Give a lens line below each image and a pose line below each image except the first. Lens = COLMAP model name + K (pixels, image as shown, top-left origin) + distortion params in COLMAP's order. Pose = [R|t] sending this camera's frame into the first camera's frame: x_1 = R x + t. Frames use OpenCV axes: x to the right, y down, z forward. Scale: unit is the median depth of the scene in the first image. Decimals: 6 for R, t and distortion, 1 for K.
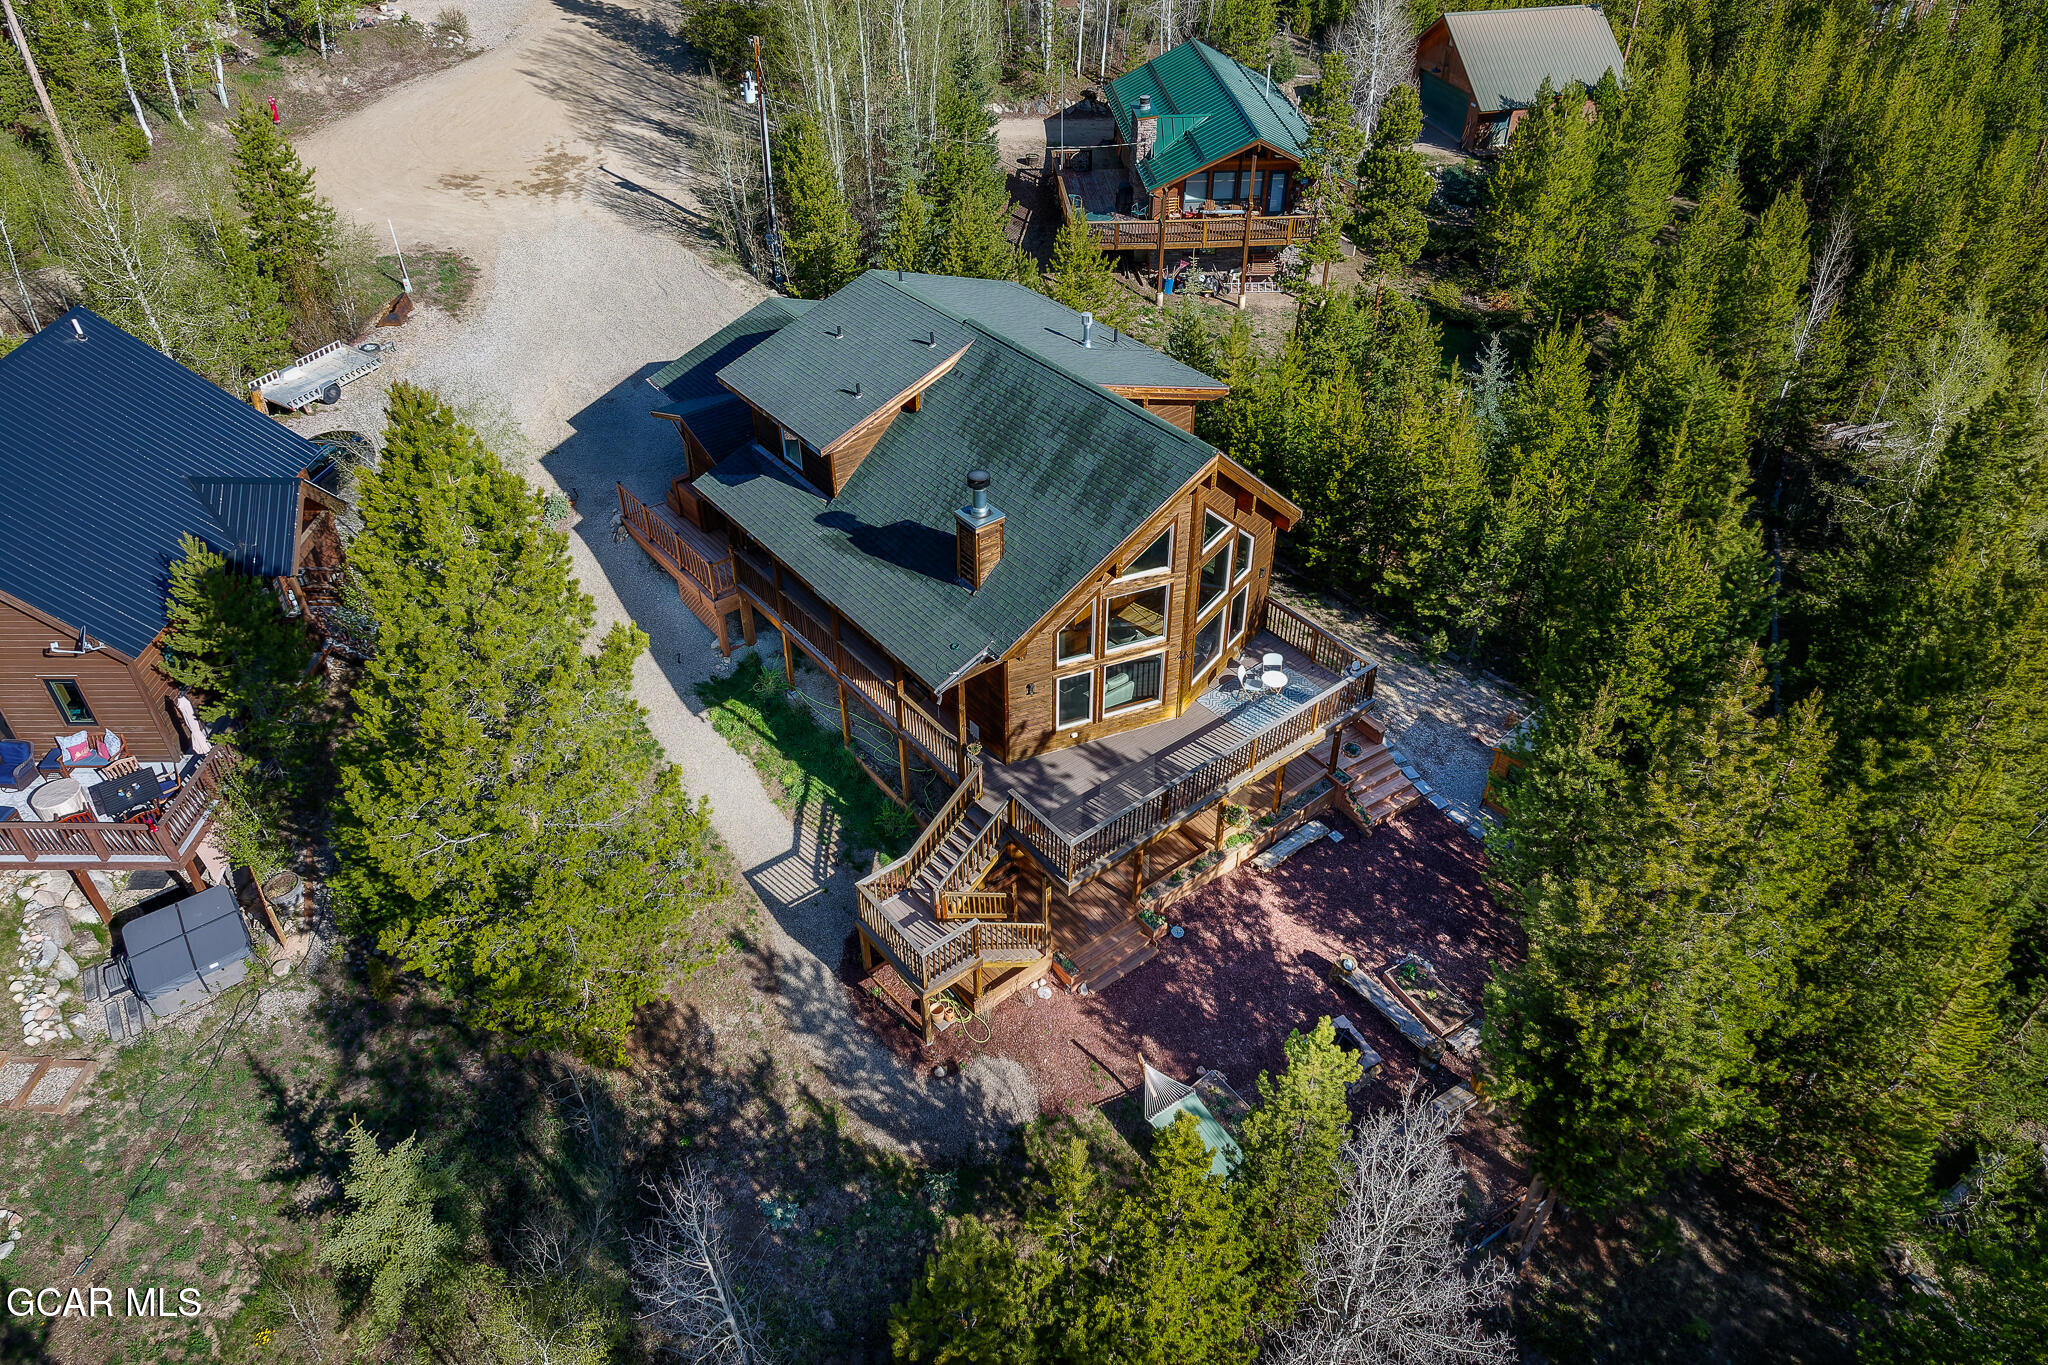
lens RADIAL K [[1357.6, 0, 1024.9], [0, 1357.6, 619.4], [0, 0, 1]] dist [0.019083, 0.001353]
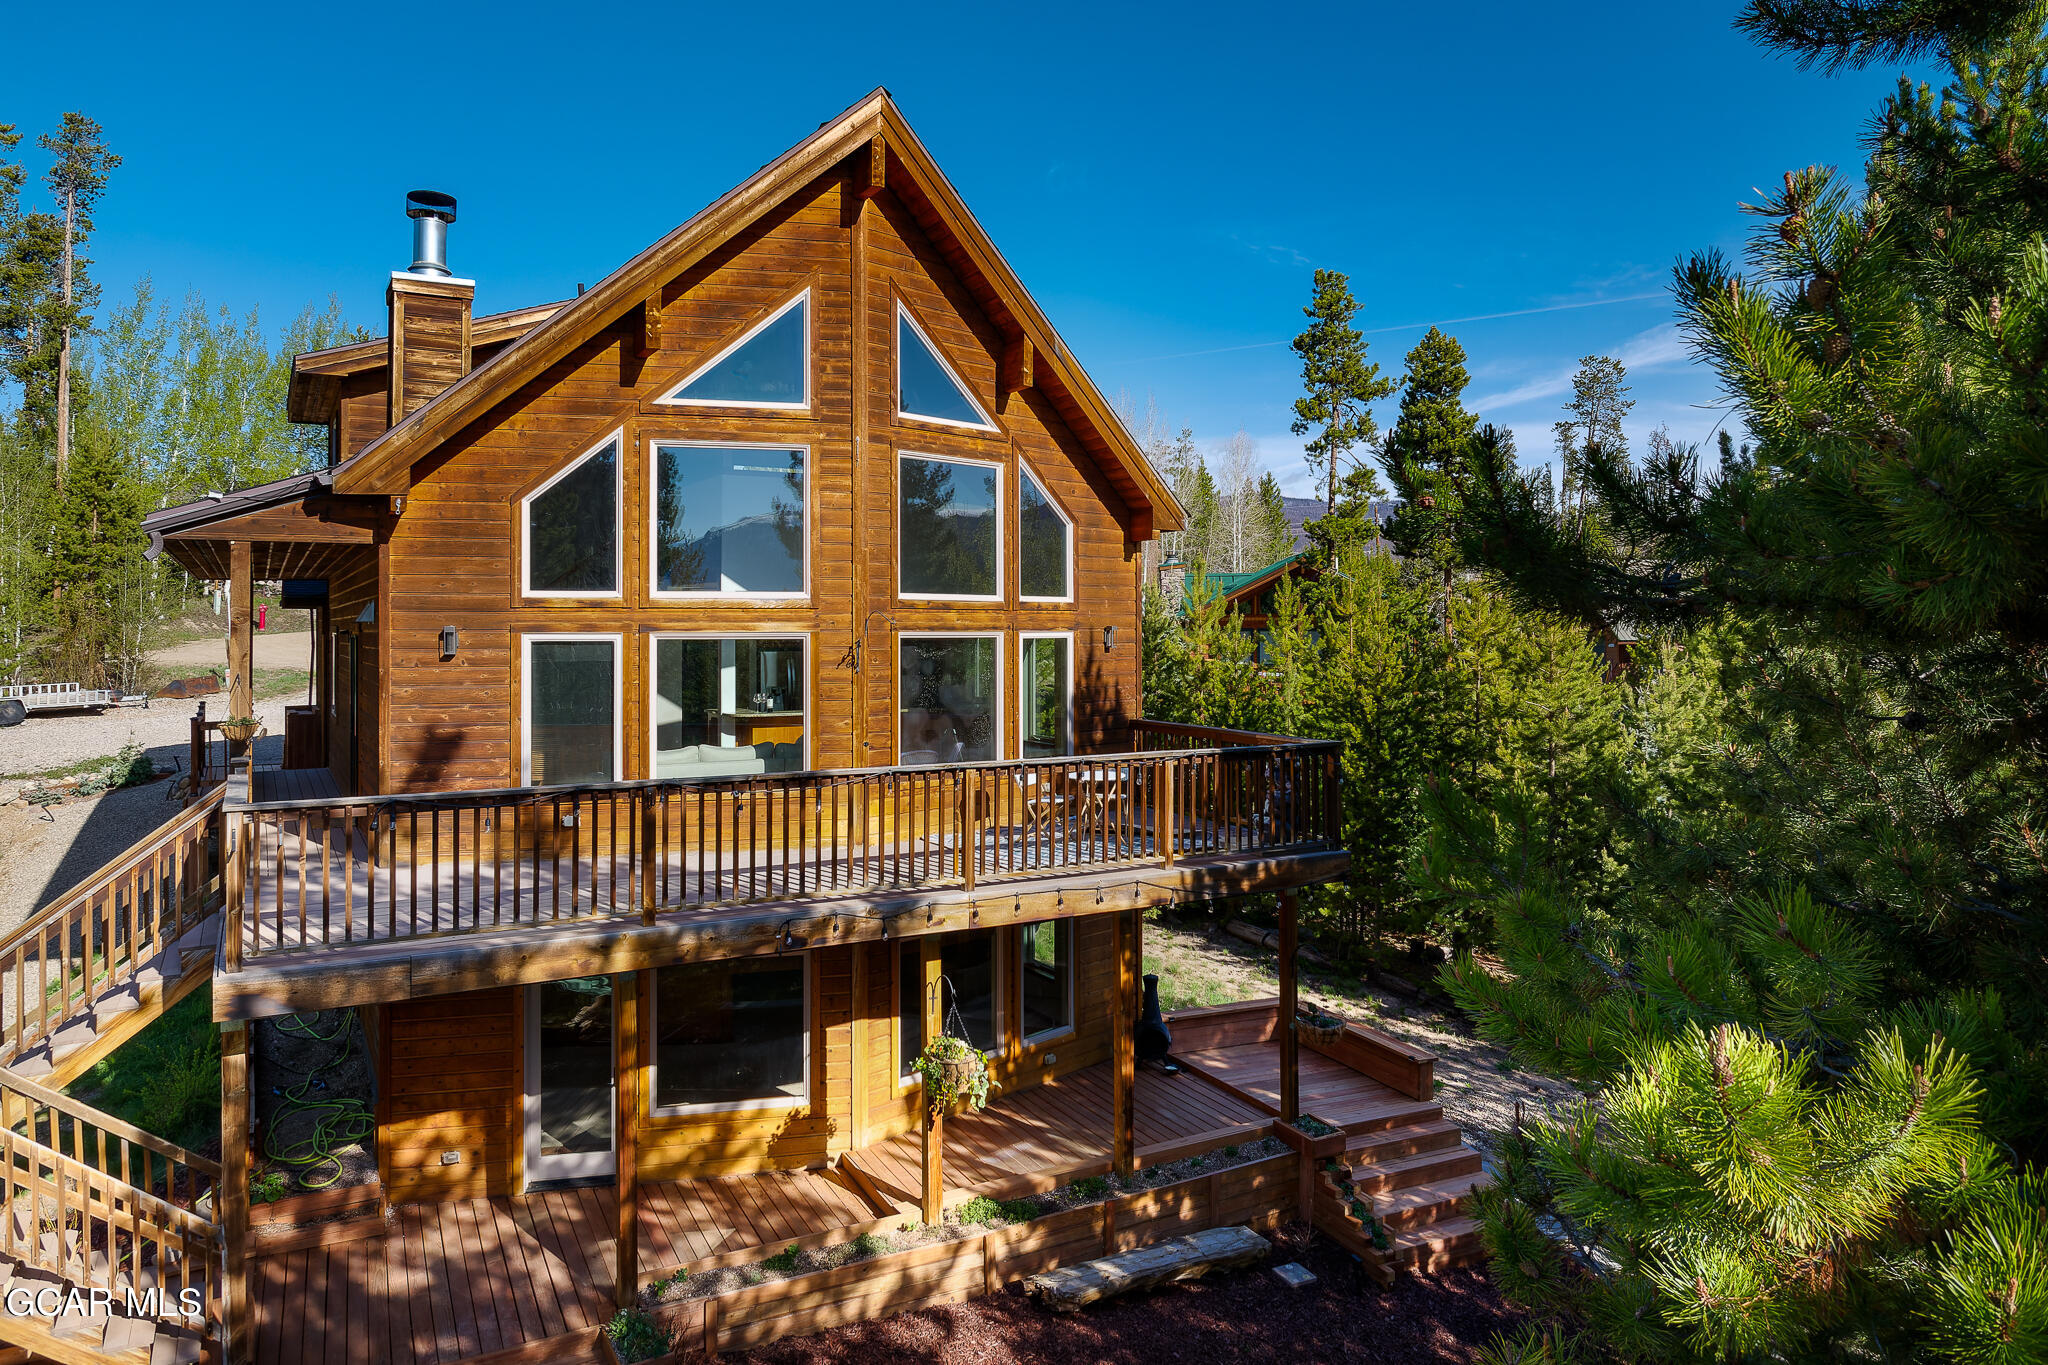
lens RADIAL K [[1357.6, 0, 1024.9], [0, 1357.6, 619.4], [0, 0, 1]] dist [0.019083, 0.001353]
pose [[0.988561, 0.003621, -0.150781, 0.242999], [-0.092617, 0.803593, -0.587929, 0.274517], [0.119038, 0.595168, 0.794736, 0.681605]]
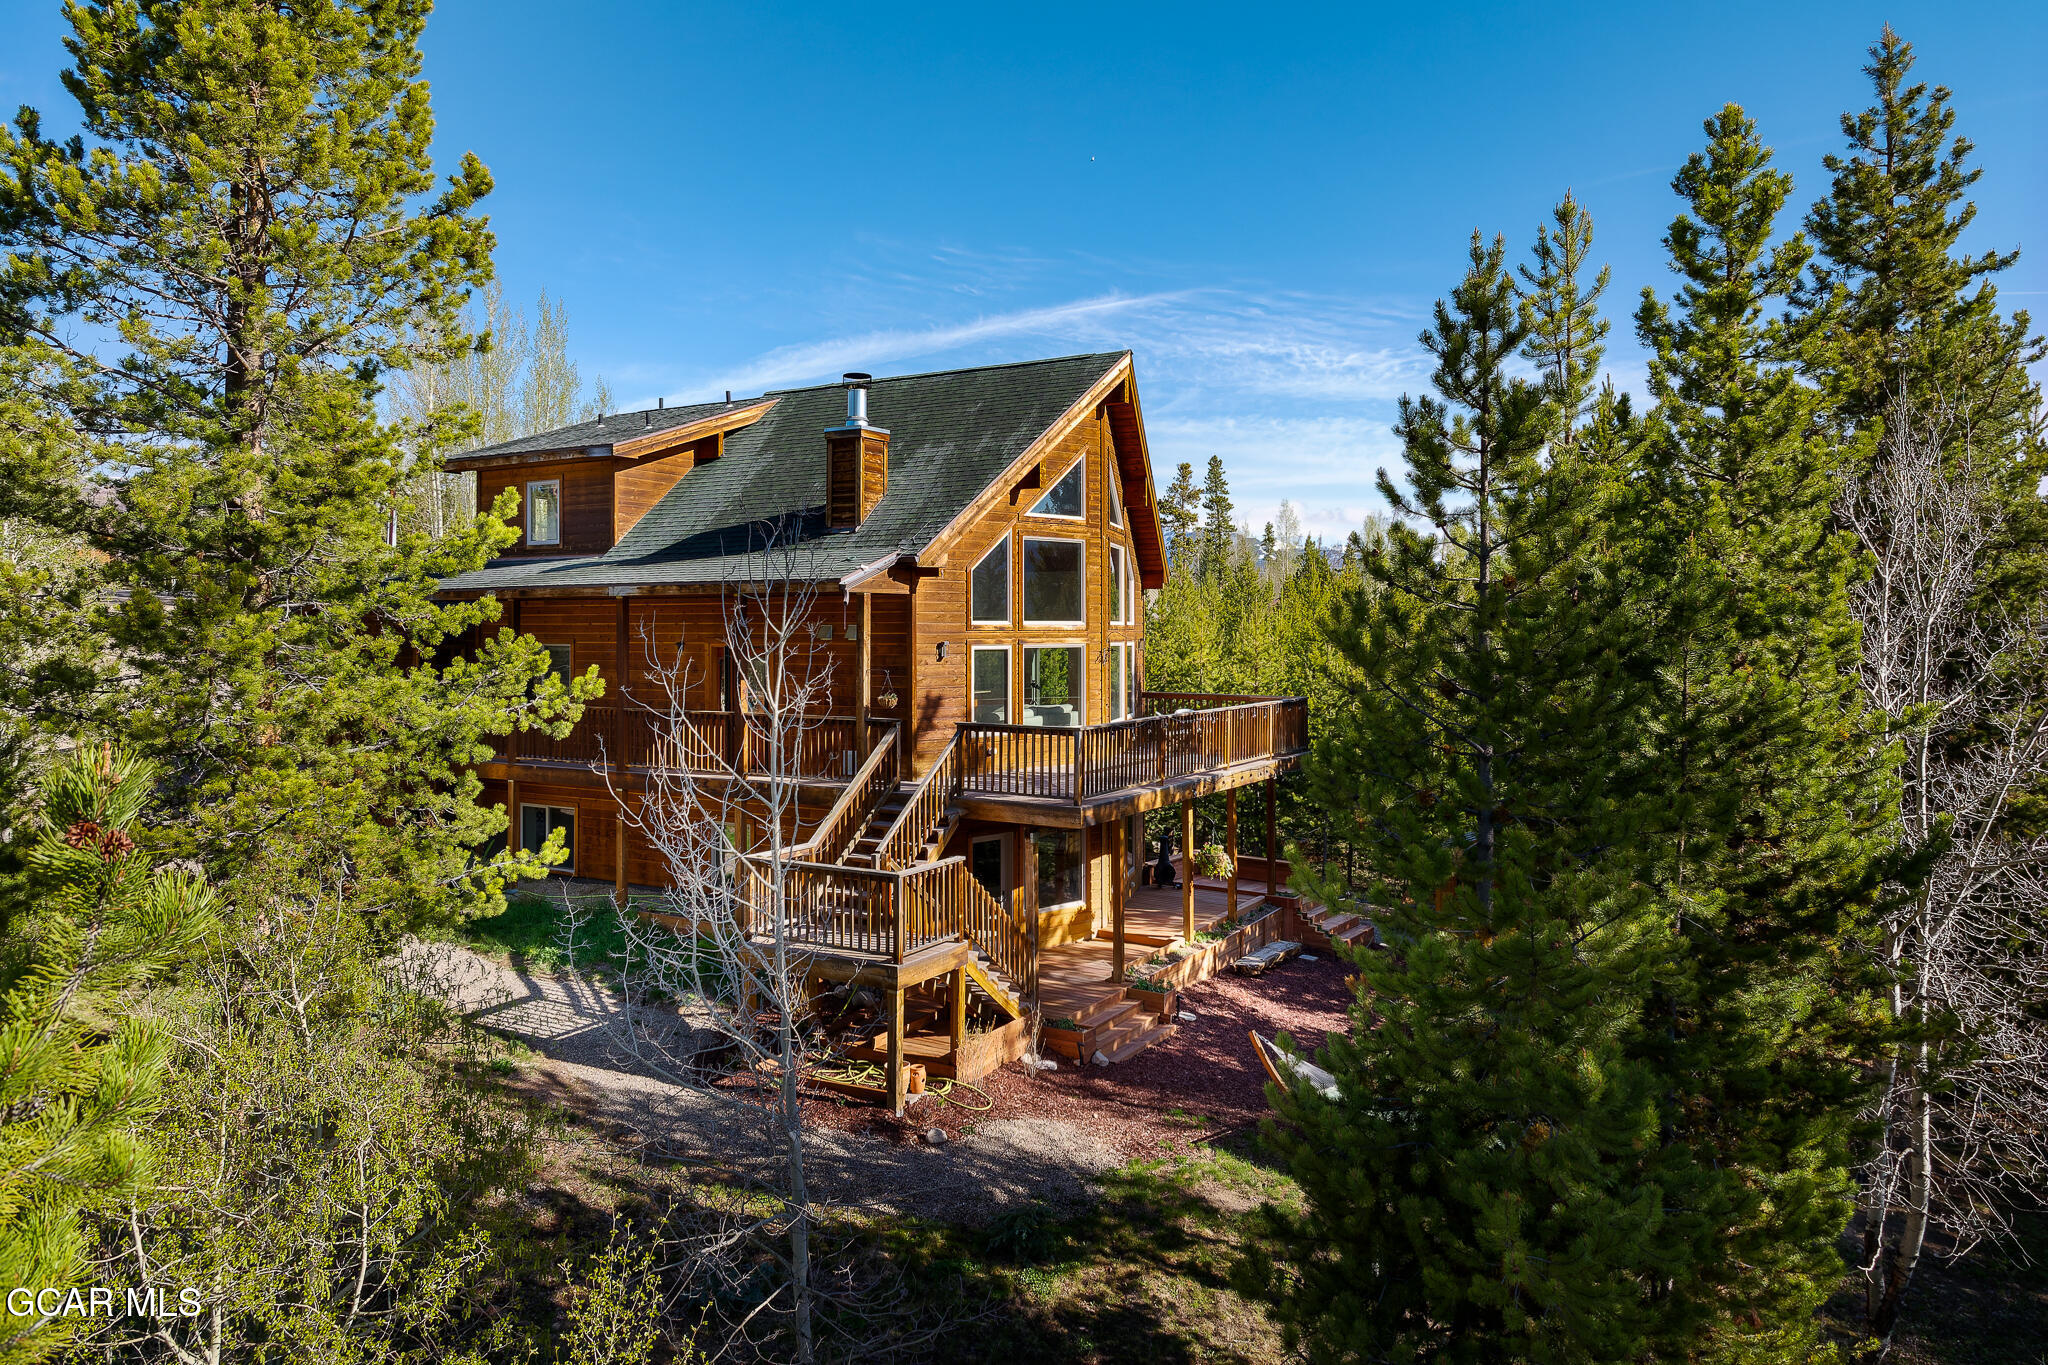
lens RADIAL K [[1357.6, 0, 1024.9], [0, 1357.6, 619.4], [0, 0, 1]] dist [0.019083, 0.001353]
pose [[0.935666, 0.008290, 0.352790, -0.210812], [0.203941, 0.803165, -0.559763, 0.454812], [-0.287989, 0.595699, 0.749803, 0.427443]]
